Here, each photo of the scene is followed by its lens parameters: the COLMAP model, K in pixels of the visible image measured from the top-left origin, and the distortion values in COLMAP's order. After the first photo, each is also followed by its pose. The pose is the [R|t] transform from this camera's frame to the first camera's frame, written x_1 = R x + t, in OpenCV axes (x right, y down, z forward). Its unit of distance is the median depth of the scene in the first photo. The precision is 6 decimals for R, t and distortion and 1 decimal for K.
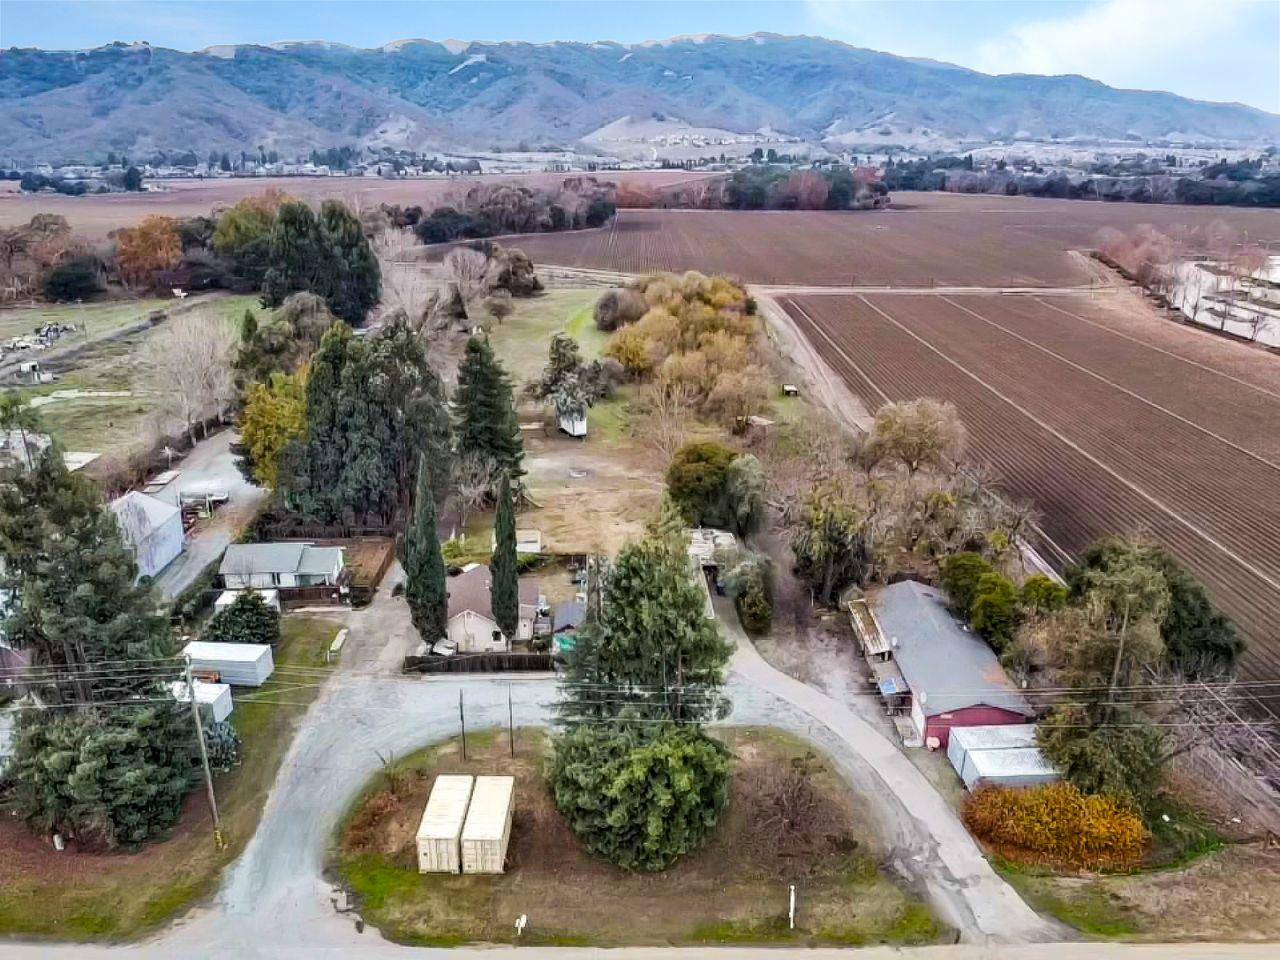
lens RADIAL K [[947.1, 0, 640.6], [0, 947.1, 473.6], [0, 0, 1]] dist [0.009737, -0.000806]
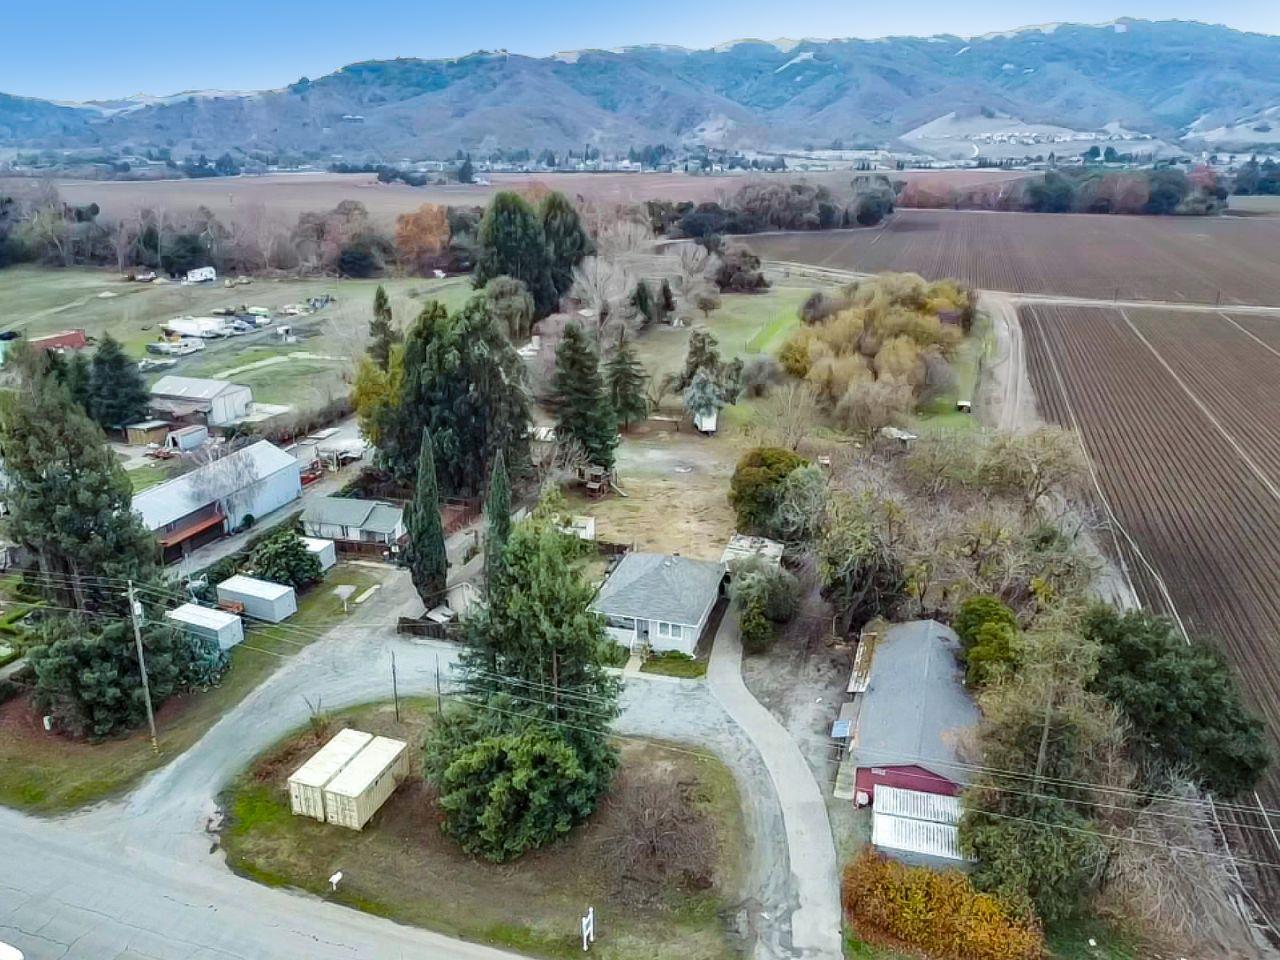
lens RADIAL K [[947.1, 0, 640.6], [0, 947.1, 473.6], [0, 0, 1]] dist [0.009737, -0.000806]
pose [[0.948578, 0.106234, -0.298186, 0.095232], [-0.105791, 0.994231, 0.017674, -0.003866], [0.298343, 0.014780, 0.954344, 0.022633]]
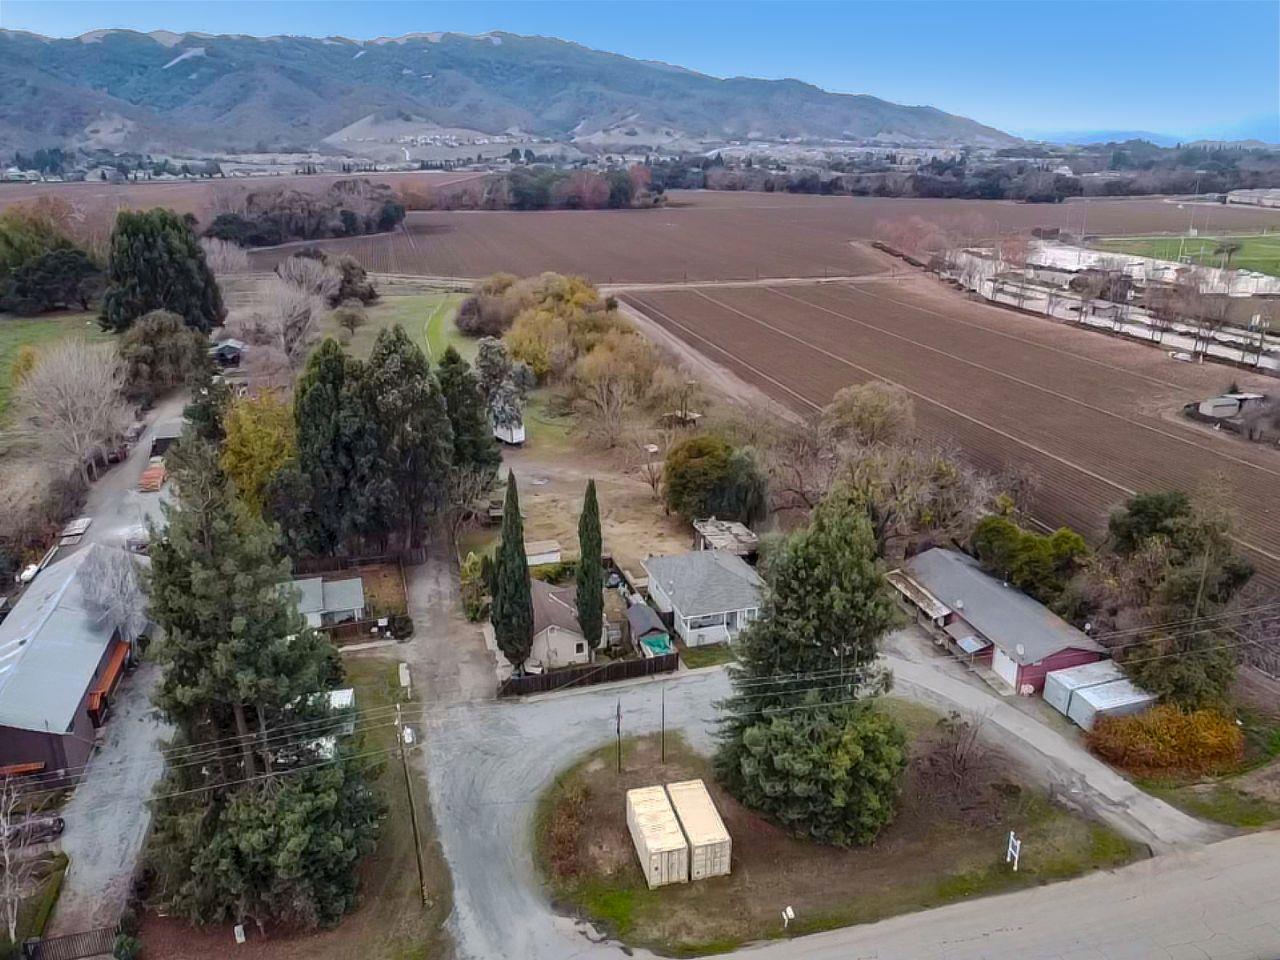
lens RADIAL K [[943.2, 0, 640.0], [0, 943.2, 480.0], [0, 0, 1]] dist [0.011654, -0.004999]
pose [[0.967079, -0.088456, 0.238607, -0.101345], [0.086792, 0.996073, 0.017494, -0.004537], [-0.239218, 0.003791, 0.970959, 0.011417]]
